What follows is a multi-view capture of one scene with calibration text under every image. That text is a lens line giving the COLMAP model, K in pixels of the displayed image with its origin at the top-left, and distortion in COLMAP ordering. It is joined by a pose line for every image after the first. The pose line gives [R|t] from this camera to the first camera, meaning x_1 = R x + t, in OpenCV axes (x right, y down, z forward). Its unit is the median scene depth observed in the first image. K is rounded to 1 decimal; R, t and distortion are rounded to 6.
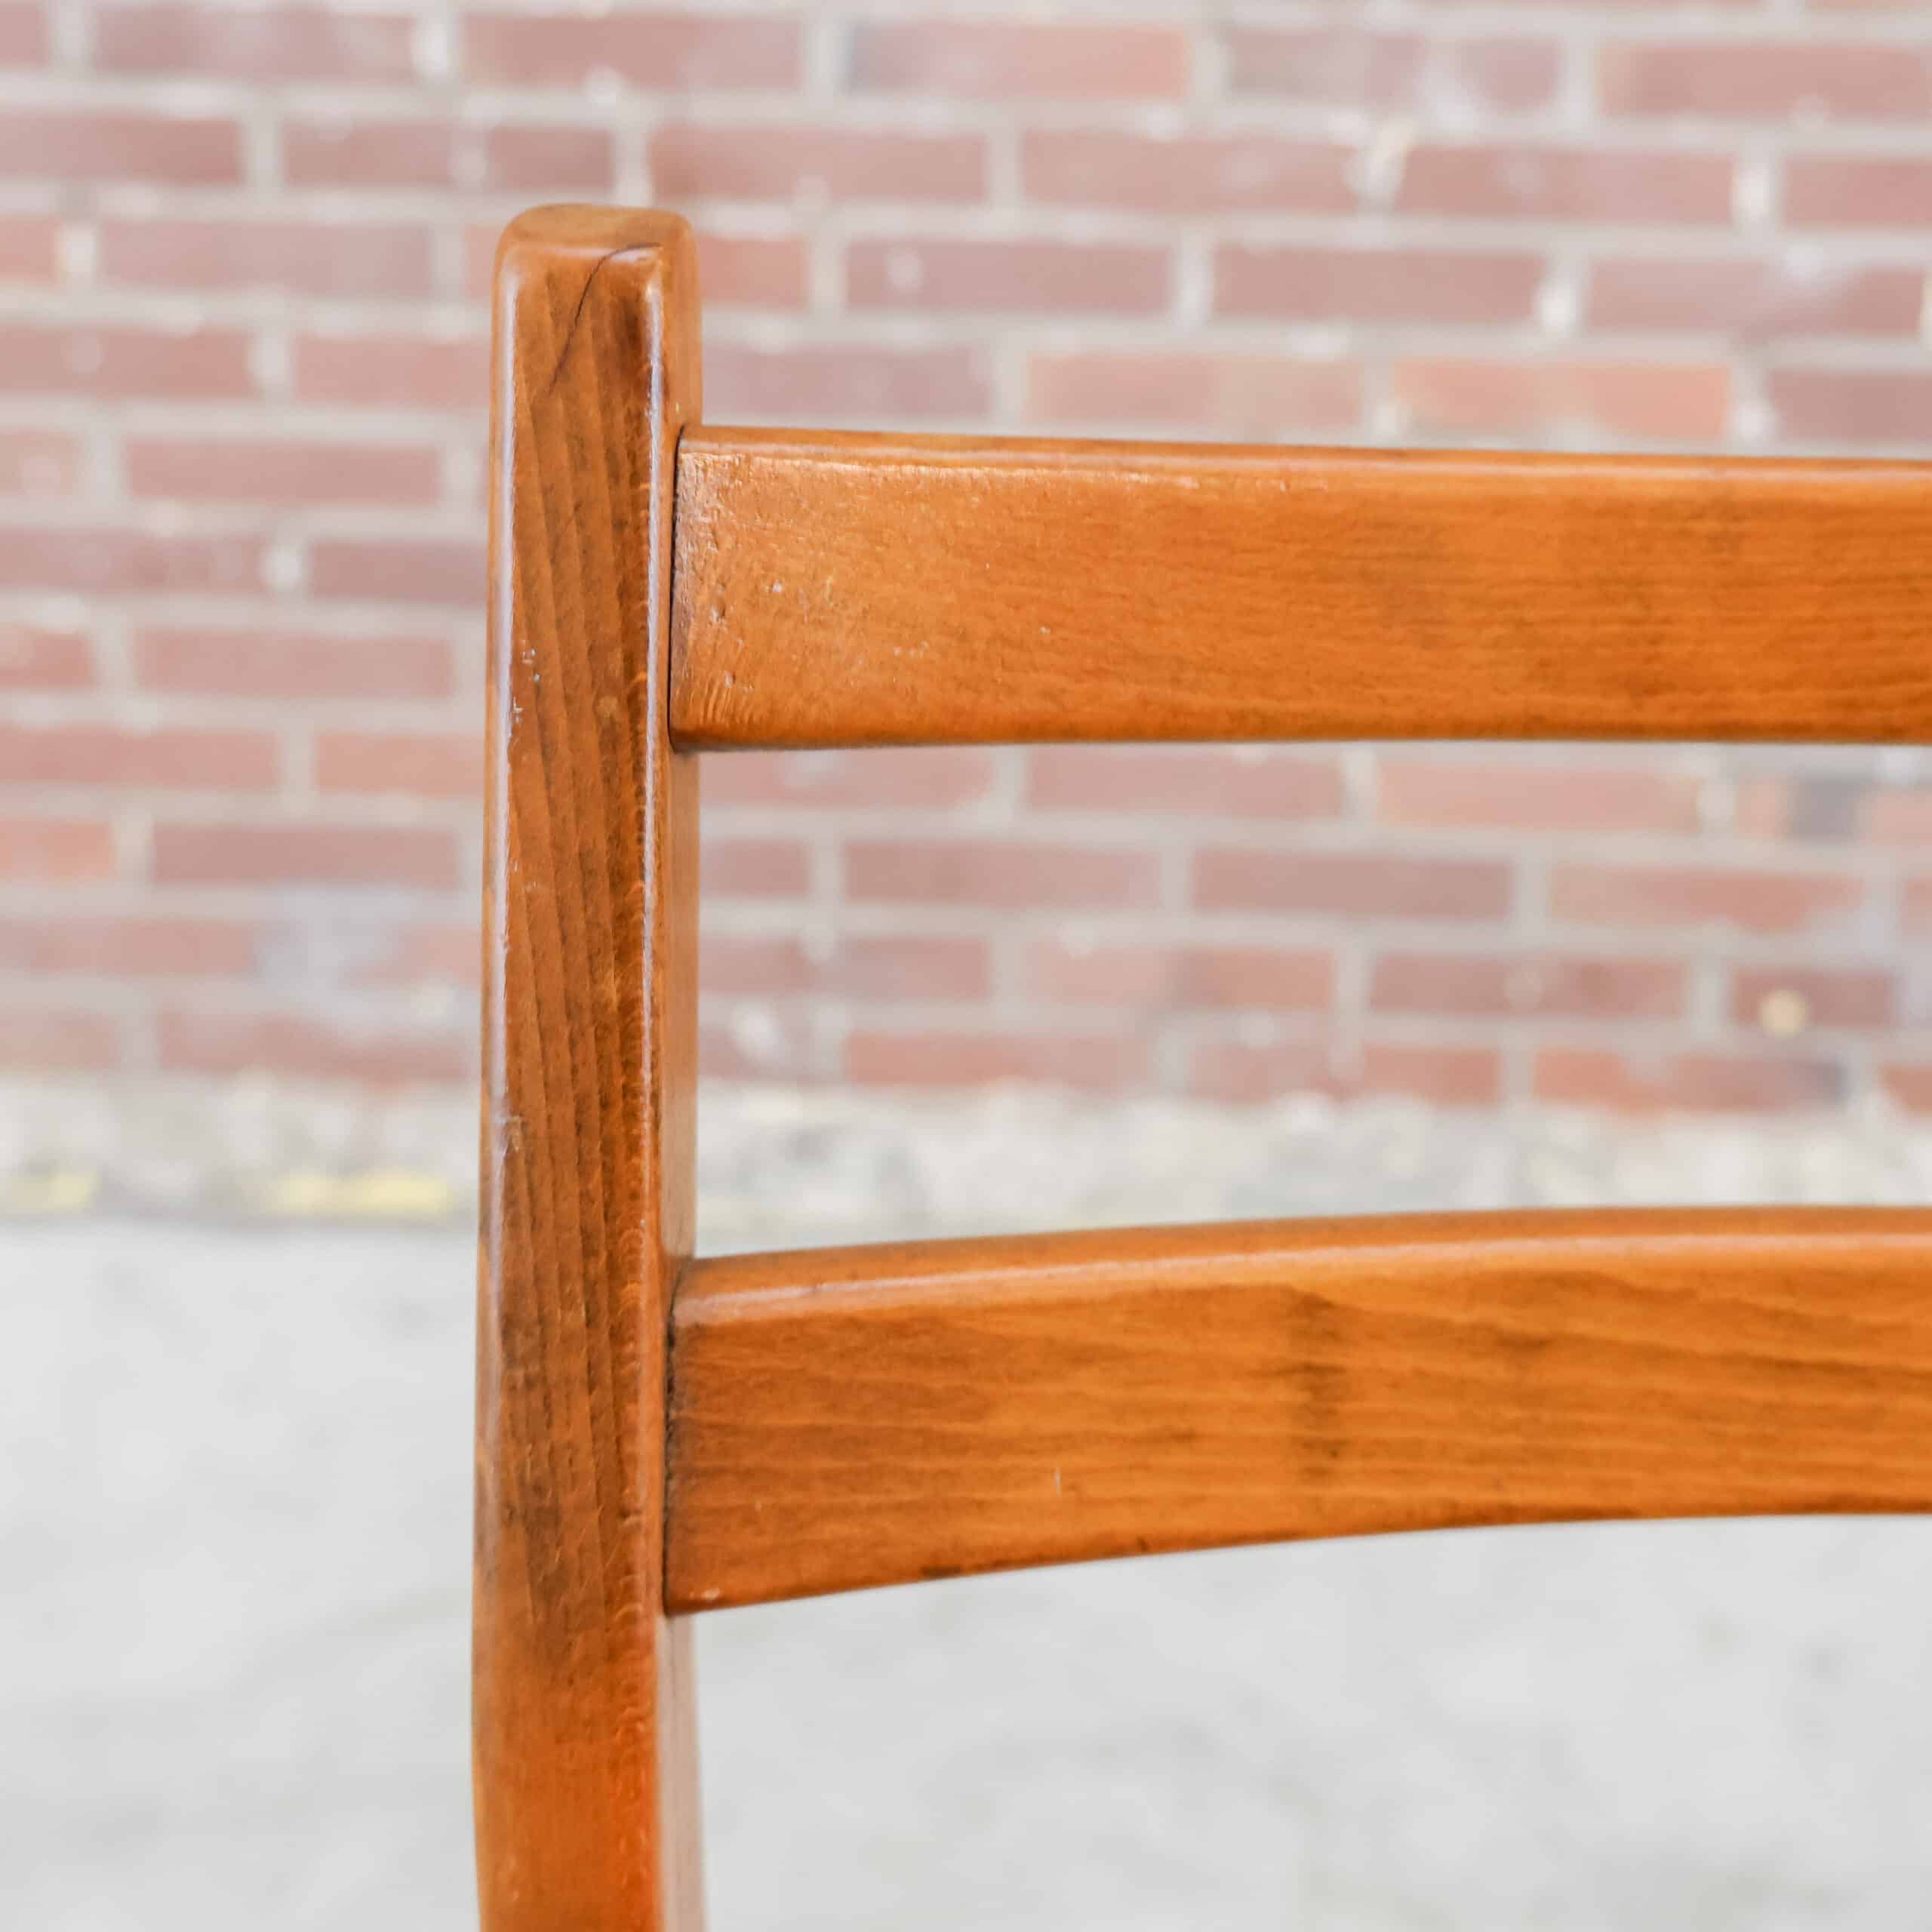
lens RADIAL K [[8495.6, 0, 966.0], [0, 8495.6, 966.0], [0, 0, 1]] dist [0.234244, 3.399698]
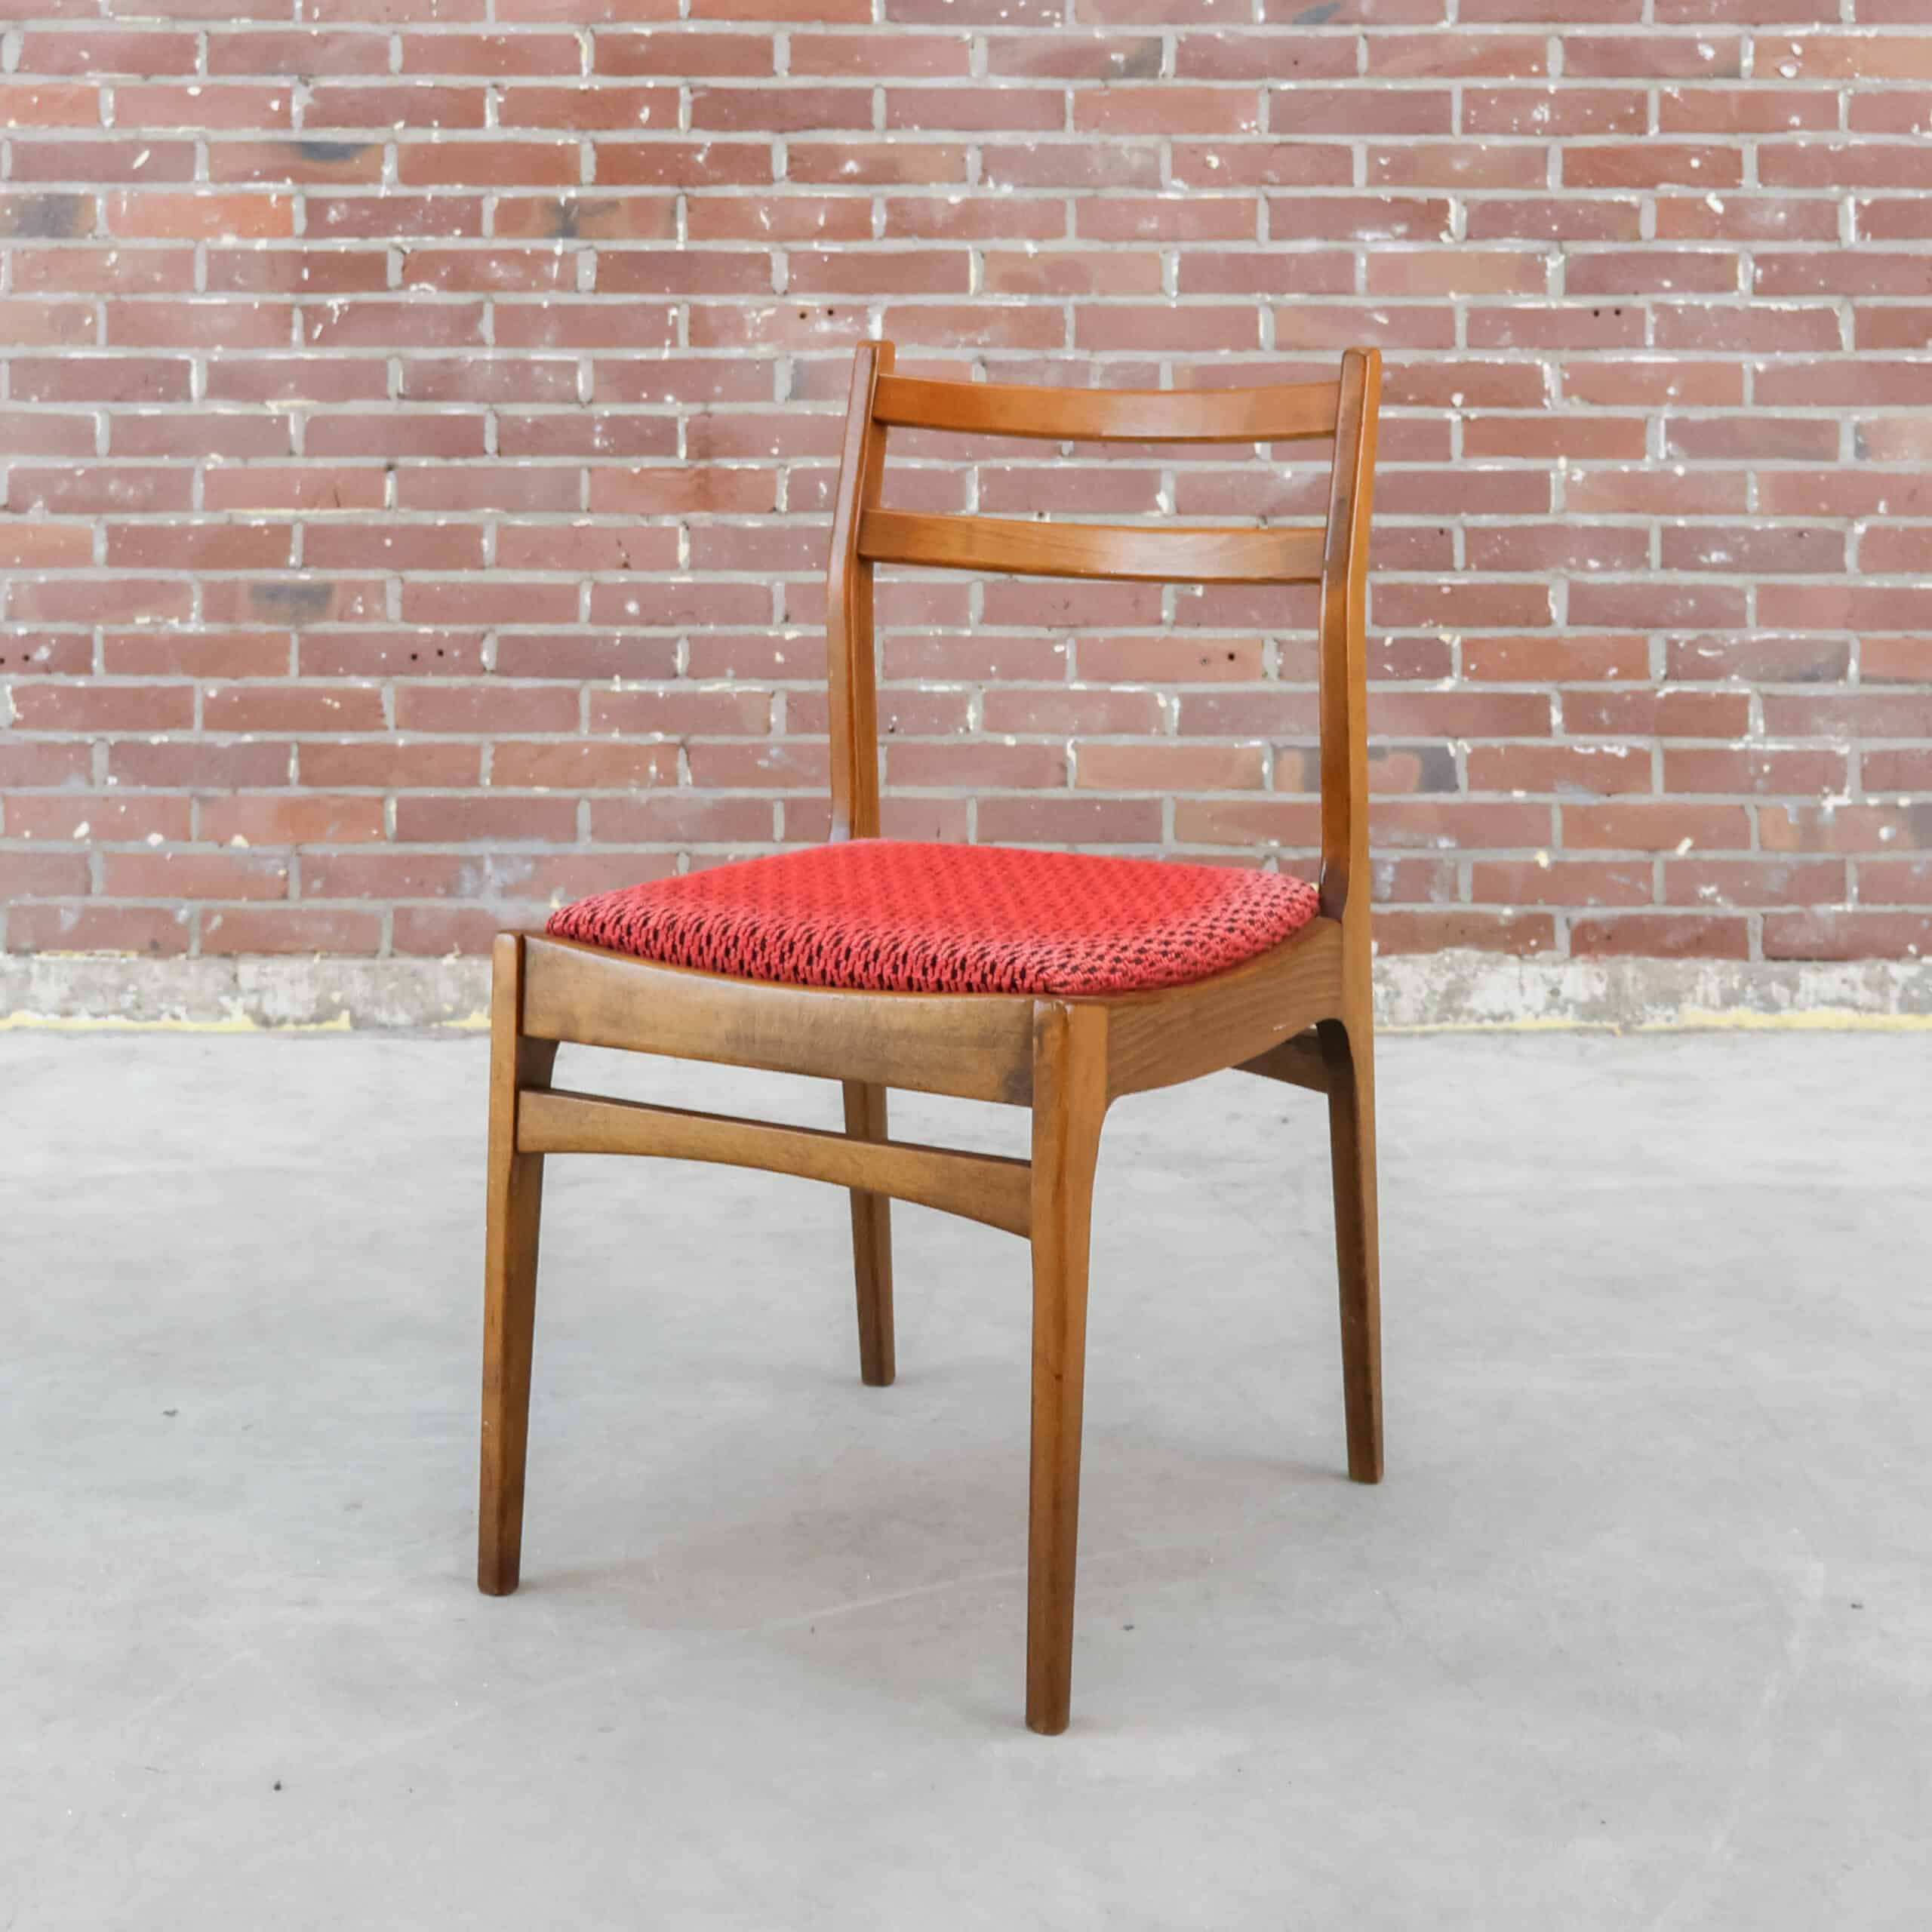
lens RADIAL K [[5722.8, 0, 833.5], [0, 5722.8, 960.8], [0, 0, 1]] dist [0.042897, 0.059175]
pose [[0.999761, -0.021853, 0.000159, -0.007108], [0.021852, 0.999758, 0.002685, 0.020105], [-0.000218, -0.002681, 0.999996, -0.274866]]
